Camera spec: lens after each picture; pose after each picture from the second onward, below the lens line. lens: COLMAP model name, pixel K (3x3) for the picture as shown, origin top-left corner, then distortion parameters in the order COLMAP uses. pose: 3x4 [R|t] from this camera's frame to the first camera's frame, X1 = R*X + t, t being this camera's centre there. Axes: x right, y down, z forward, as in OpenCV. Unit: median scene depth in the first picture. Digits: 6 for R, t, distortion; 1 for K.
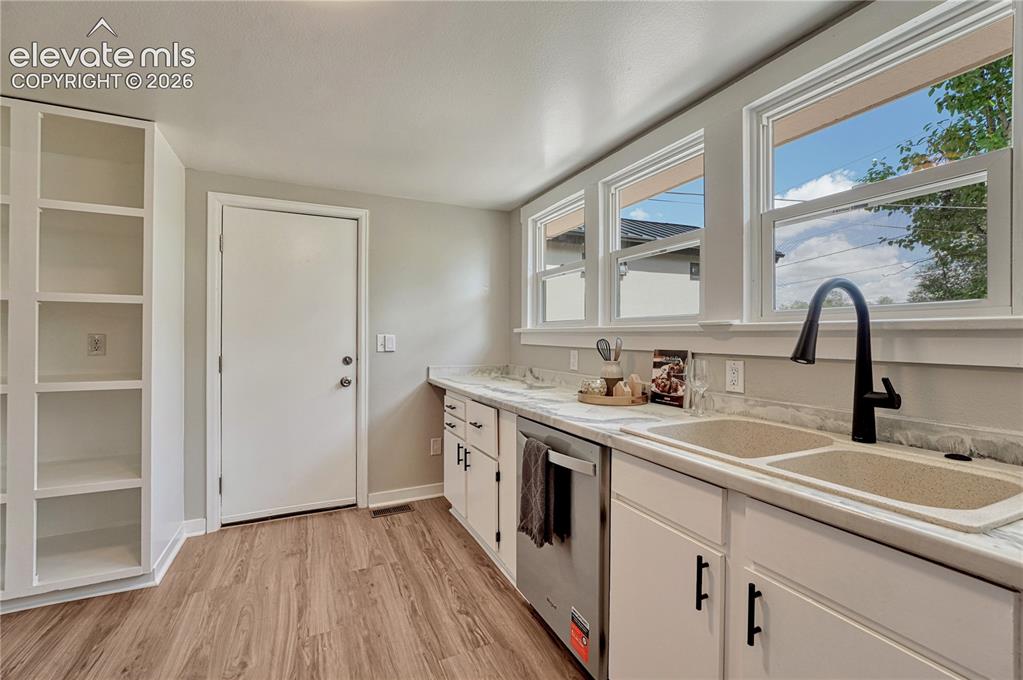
lens RADIAL K [[433.6, 0, 511.1], [0, 433.6, 329.5], [0, 0, 1]] dist [-0.010491, -0.000290]
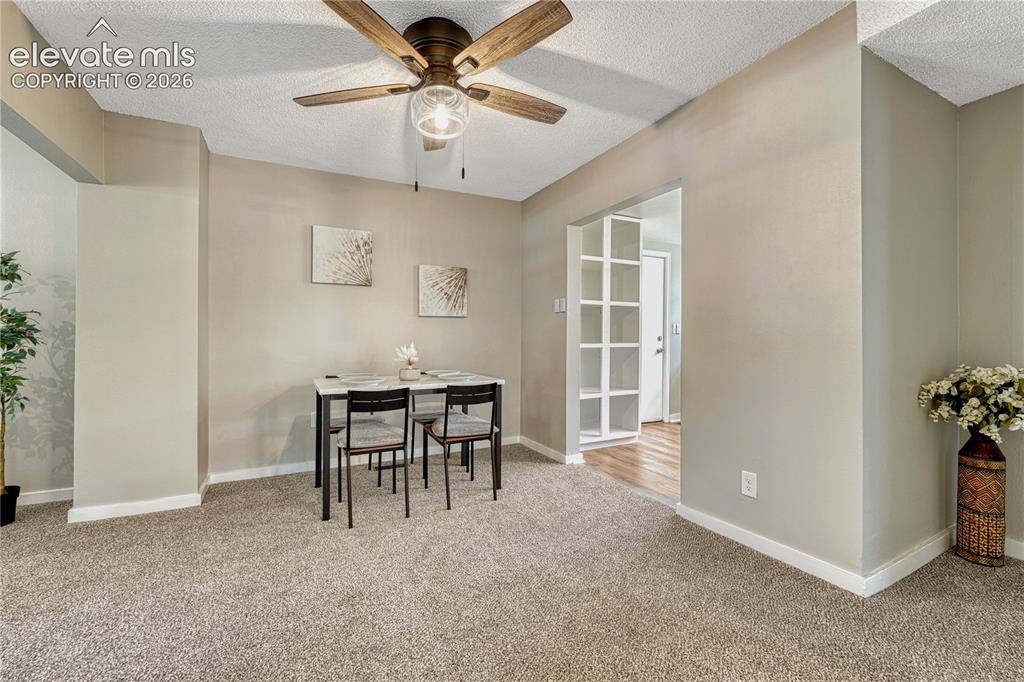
lens RADIAL K [[418.1, 0, 509.4], [0, 418.1, 339.7], [0, 0, 1]] dist [-0.010405, -0.000036]
pose [[0.999468, -0.000362, 0.032622, -1.036337], [-0.000147, 0.999878, 0.015593, 0.049373], [-0.032623, -0.015589, 0.999346, -0.669880]]
